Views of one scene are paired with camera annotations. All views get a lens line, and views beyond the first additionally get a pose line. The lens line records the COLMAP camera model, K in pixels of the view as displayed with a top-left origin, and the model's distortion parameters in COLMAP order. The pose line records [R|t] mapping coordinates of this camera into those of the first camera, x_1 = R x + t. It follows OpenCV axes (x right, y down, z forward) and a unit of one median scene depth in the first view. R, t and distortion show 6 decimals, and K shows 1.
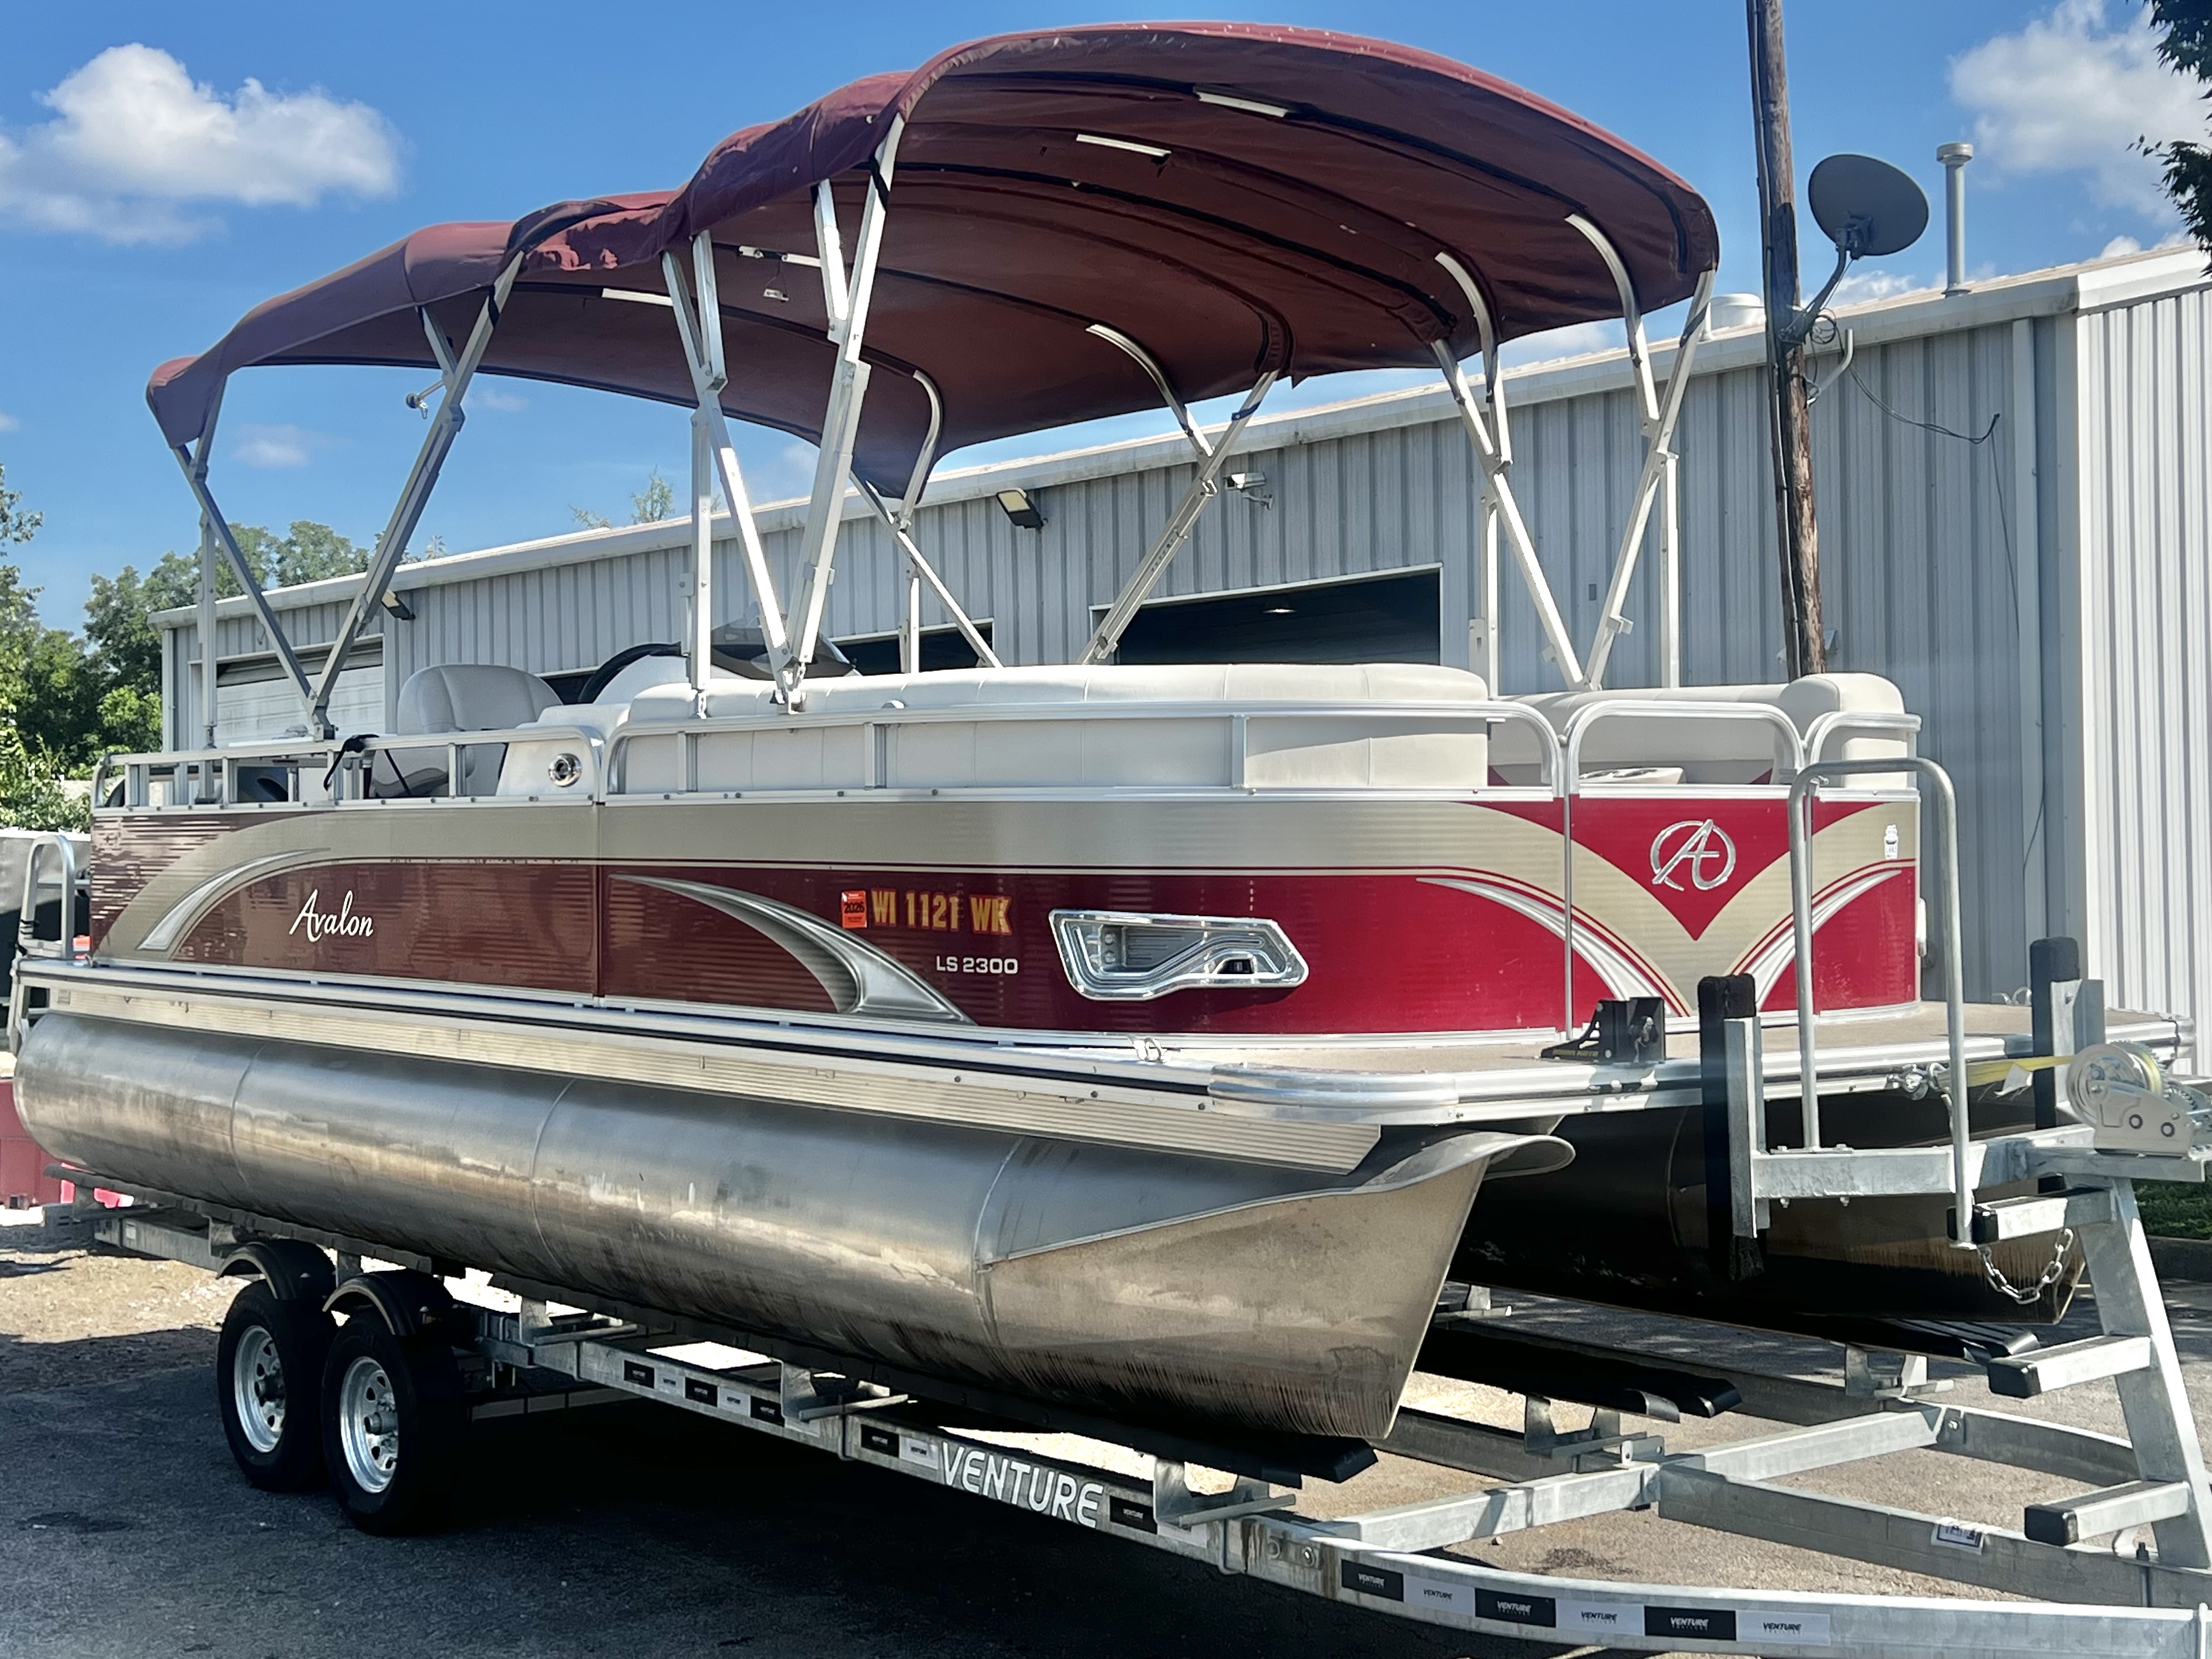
lens RADIAL K [[2977.3, 0, 1109.7], [0, 2977.3, 828.6], [0, 0, 1]] dist [0.049067, 0.000000]
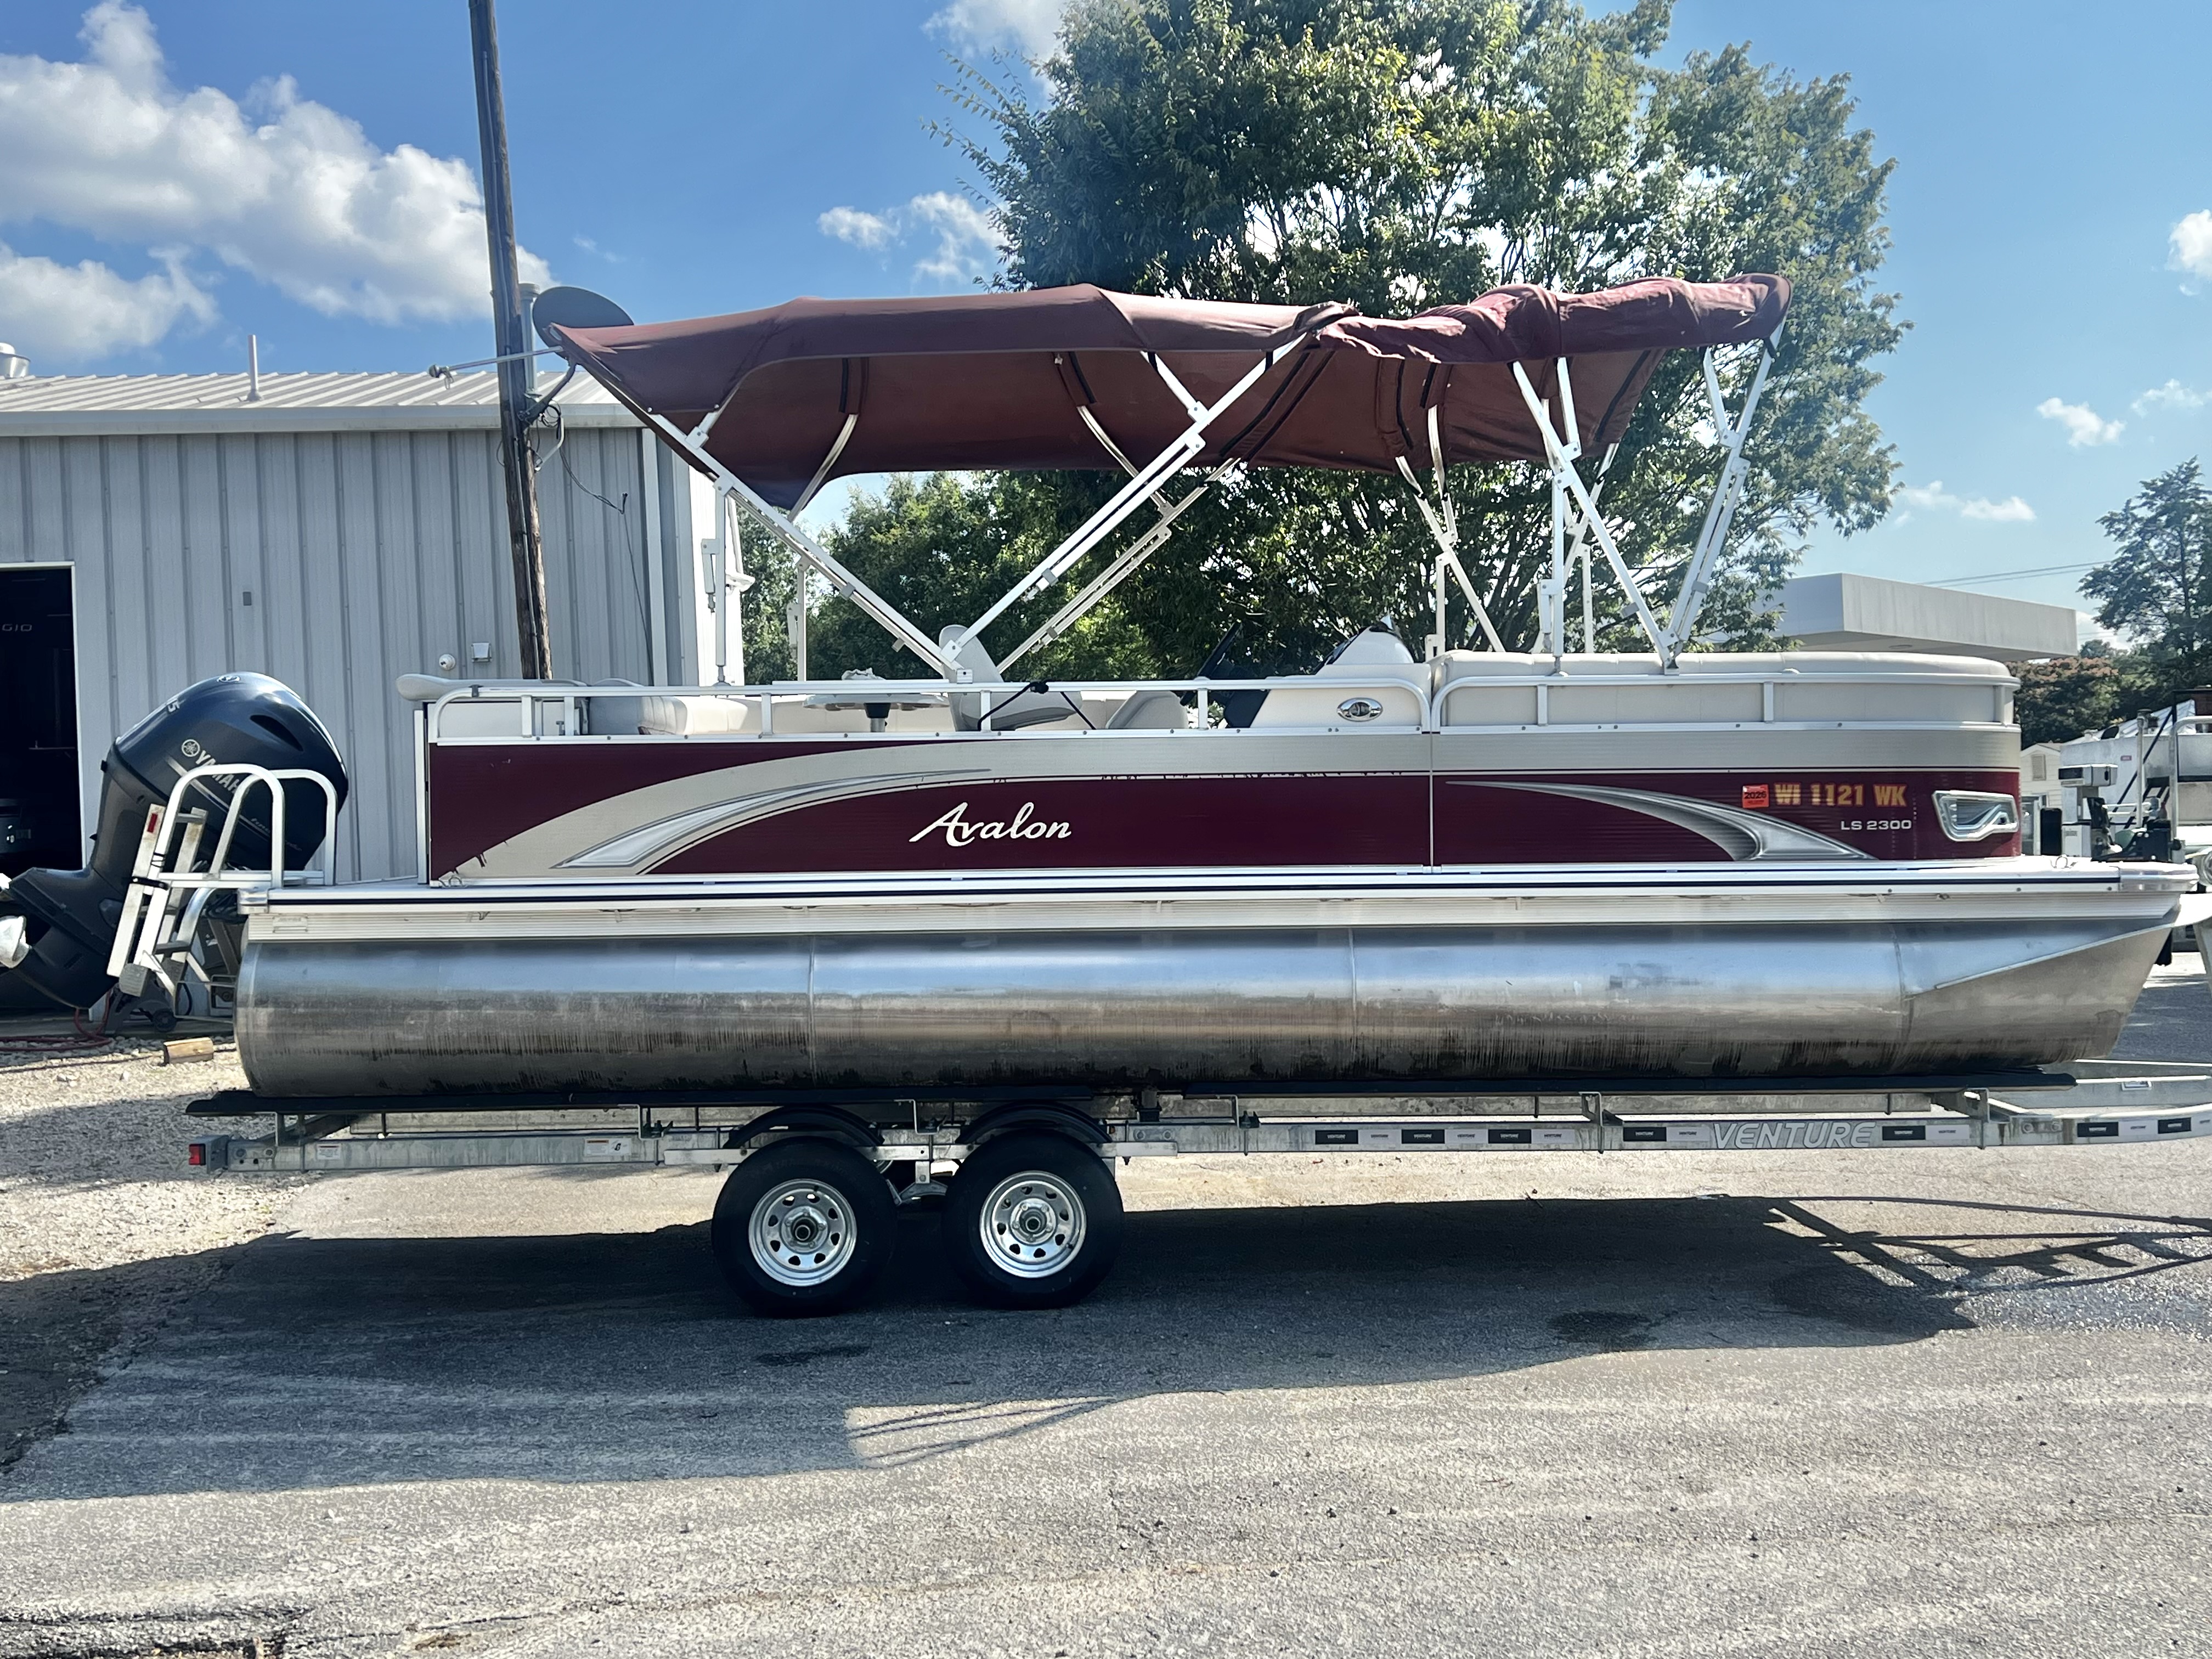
lens RADIAL K [[2365.7, 0, 1108.9], [0, 2365.7, 831.1], [0, 0, 1]] dist [0.069933, 0.000000]
pose [[0.610868, -0.010042, 0.791669, -1.369658], [0.007473, 0.999948, 0.006917, 0.035271], [-0.791697, 0.001691, 0.610911, 0.491629]]
